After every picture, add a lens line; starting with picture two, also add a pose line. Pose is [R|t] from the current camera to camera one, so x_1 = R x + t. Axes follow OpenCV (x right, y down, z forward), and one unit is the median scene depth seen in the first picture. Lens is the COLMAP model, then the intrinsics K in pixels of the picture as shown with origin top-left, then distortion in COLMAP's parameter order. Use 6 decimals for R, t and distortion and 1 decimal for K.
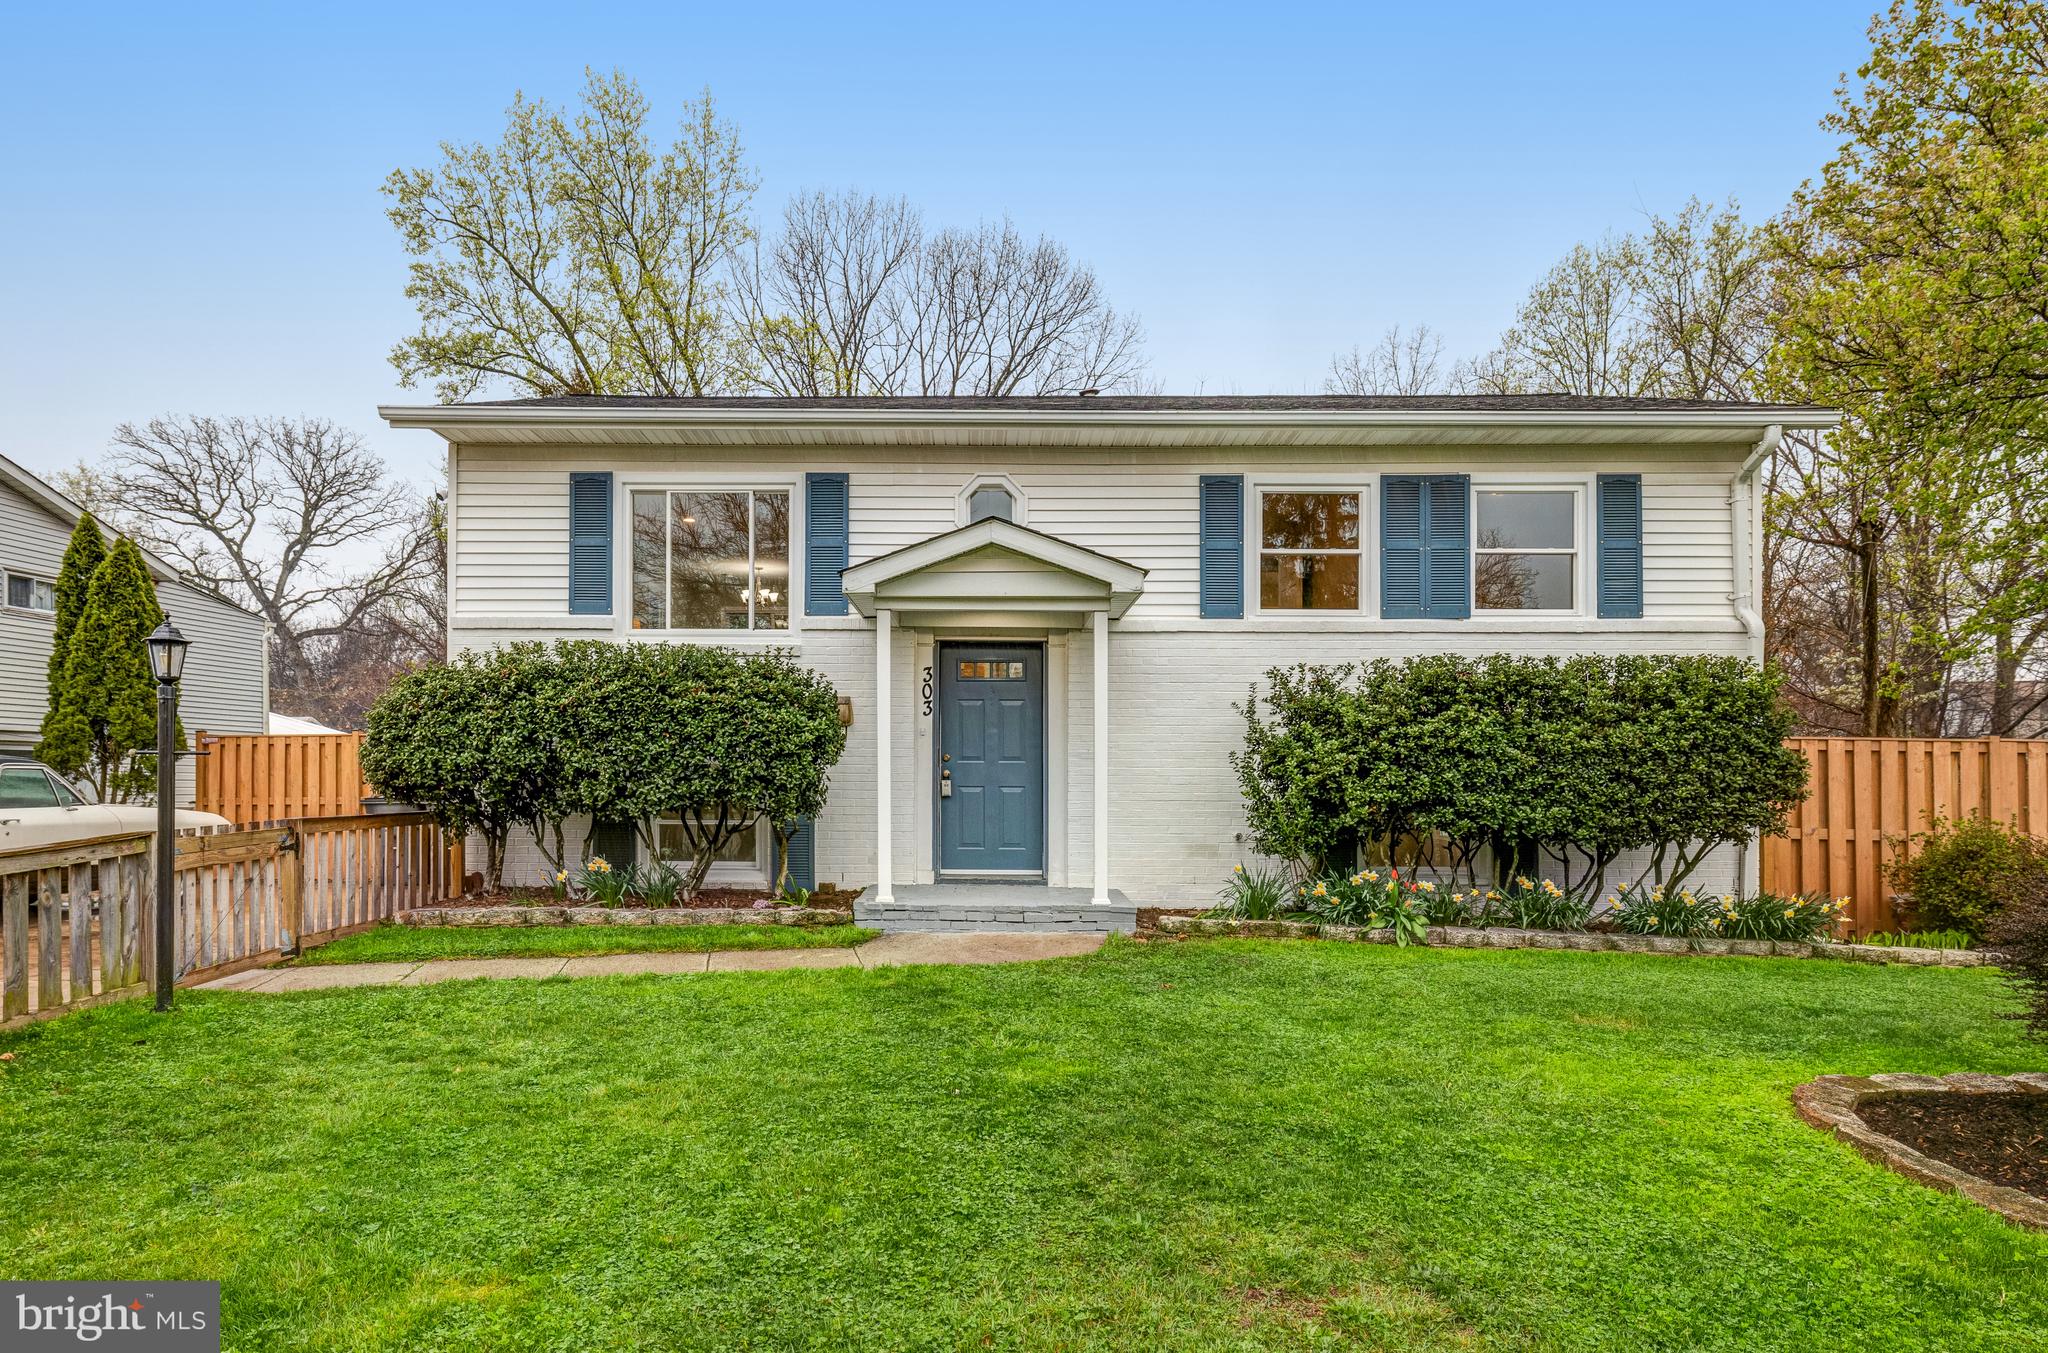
lens RADIAL K [[1215.9, 0, 1023.4], [0, 1215.9, 734.2], [0, 0, 1]] dist [0.004613, -0.000182]
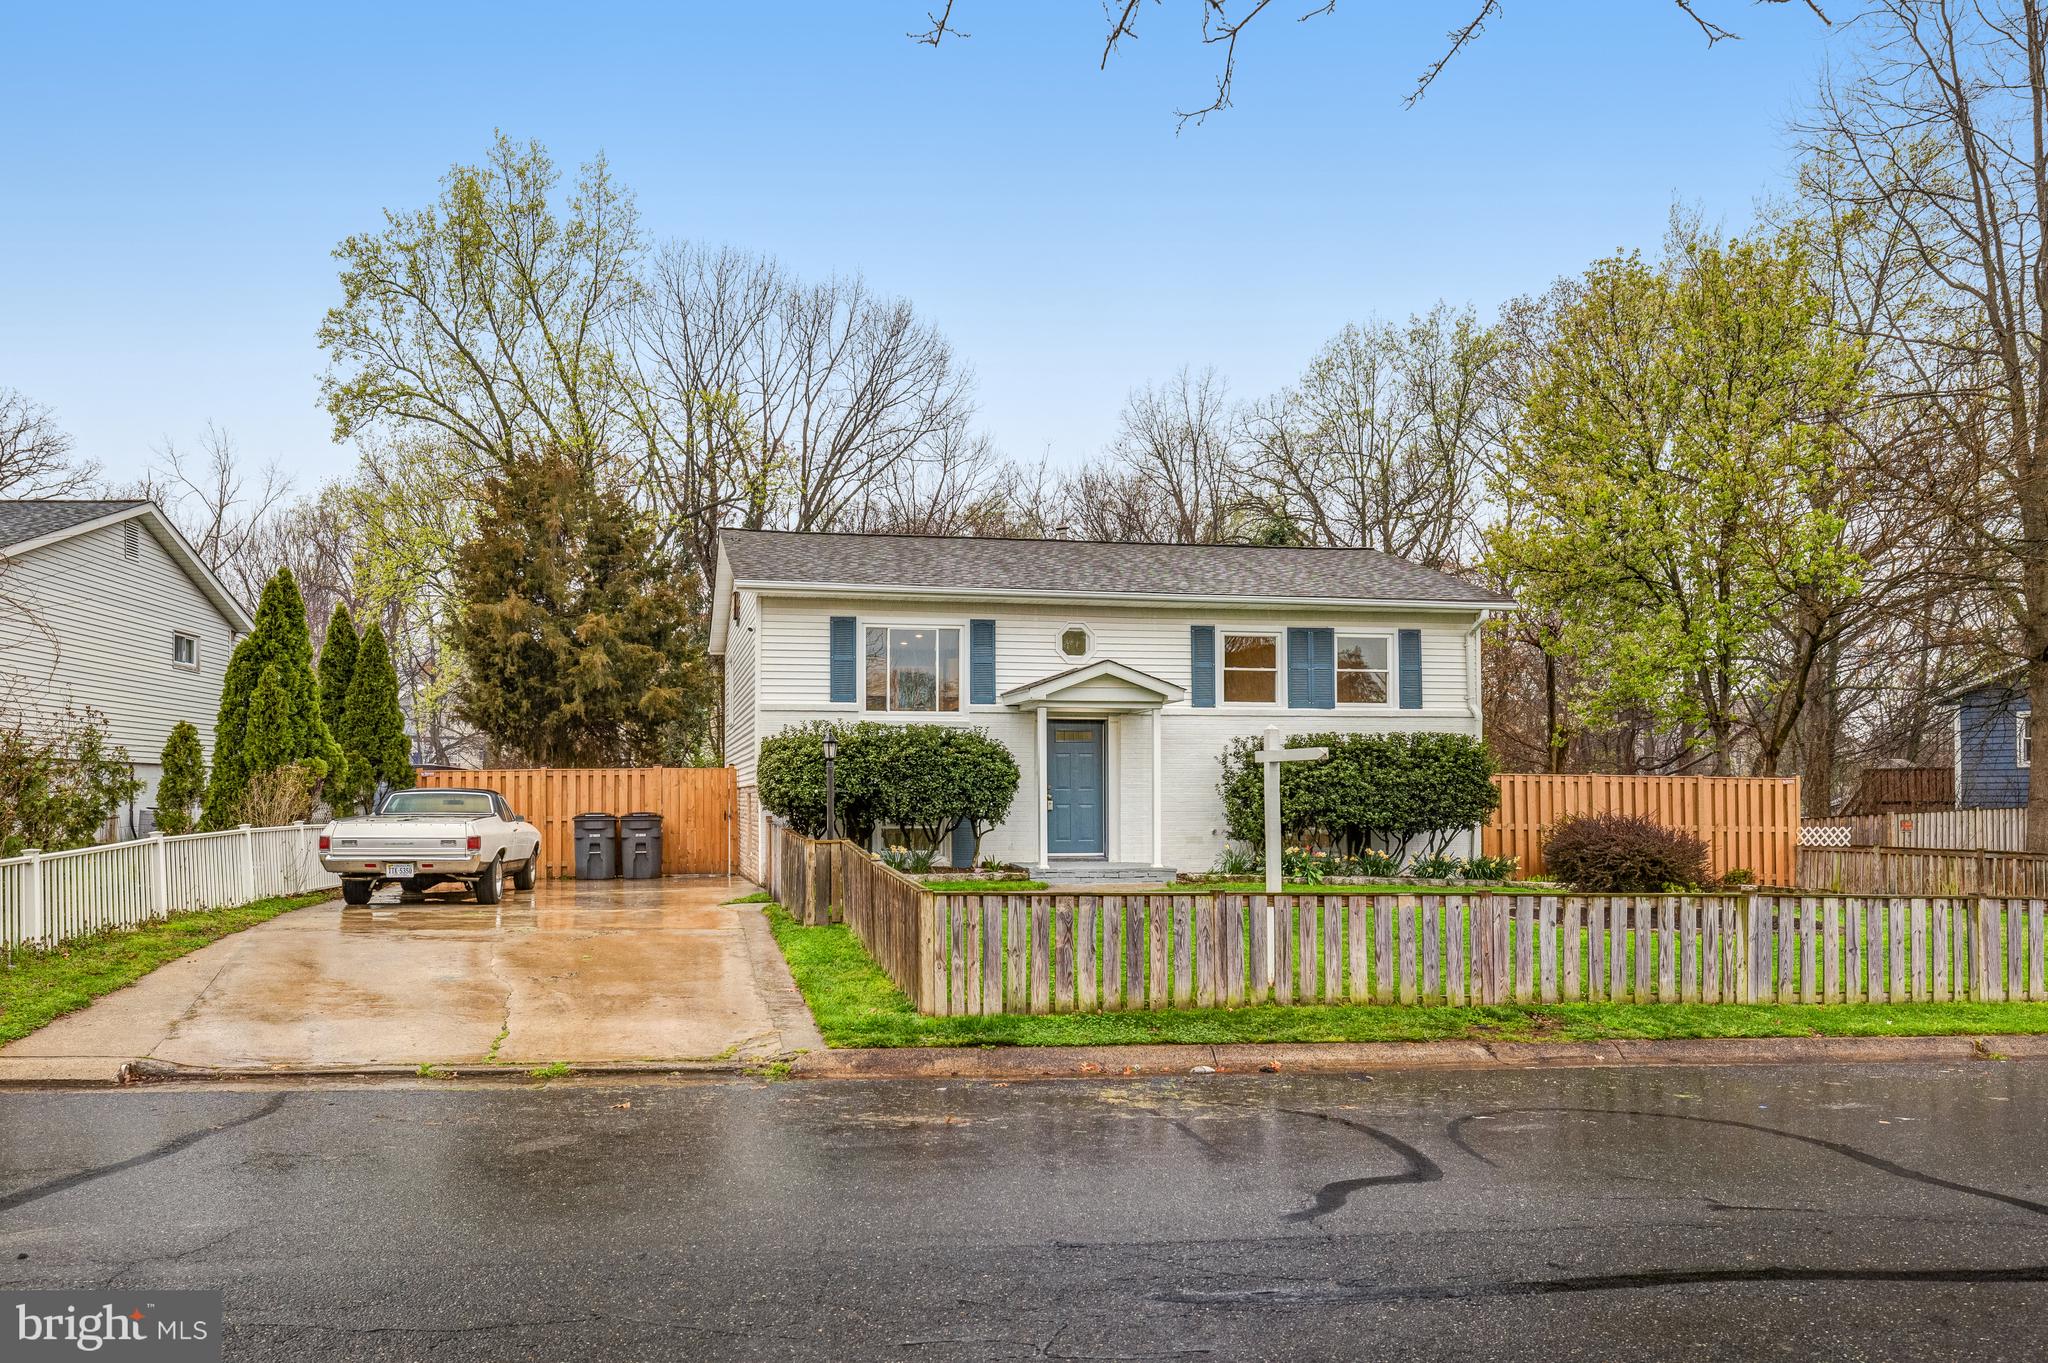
lens RADIAL K [[1471.9, 0, 1024.0], [0, 1471.9, 681.5], [0, 0, 1]] dist [-0.003459, -0.000036]
pose [[0.974669, 0.010716, 0.223394, -0.575885], [-0.002139, 0.999253, -0.038598, -0.050457], [-0.223641, 0.037143, 0.973964, -1.033615]]
